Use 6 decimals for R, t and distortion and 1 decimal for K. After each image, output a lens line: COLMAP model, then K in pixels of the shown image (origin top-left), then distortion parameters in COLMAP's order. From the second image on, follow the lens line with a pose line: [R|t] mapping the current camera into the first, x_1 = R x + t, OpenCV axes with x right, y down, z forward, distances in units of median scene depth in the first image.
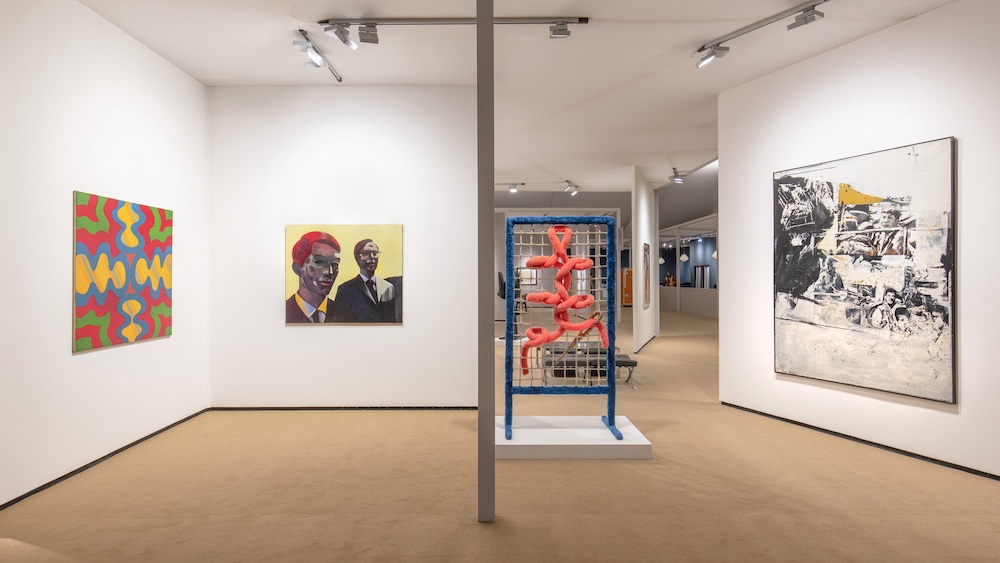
lens RADIAL K [[587.5, 0, 501.6], [0, 587.5, 274.2], [0, 0, 1]] dist [0.002222, 0.000154]
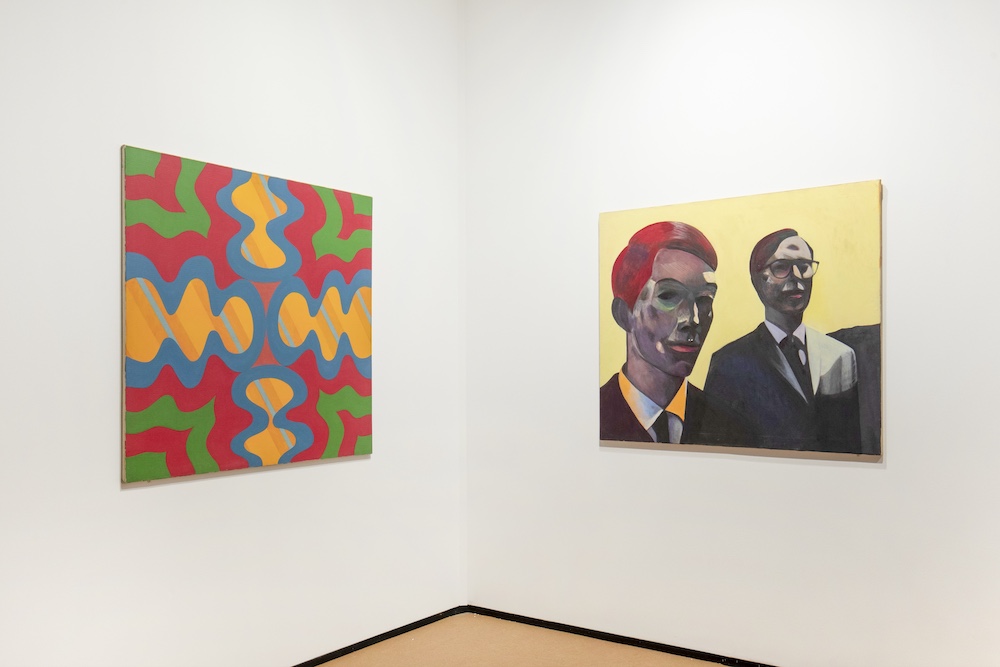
lens RADIAL K [[905.8, 0, 502.9], [0, 905.8, 367.4], [0, 0, 1]] dist [0.001000, 0.003715]
pose [[0.808974, 0.002222, -0.587840, -0.034684], [0.003387, 0.999959, 0.008442, 0.026914], [0.587834, -0.008821, 0.808933, 0.472058]]
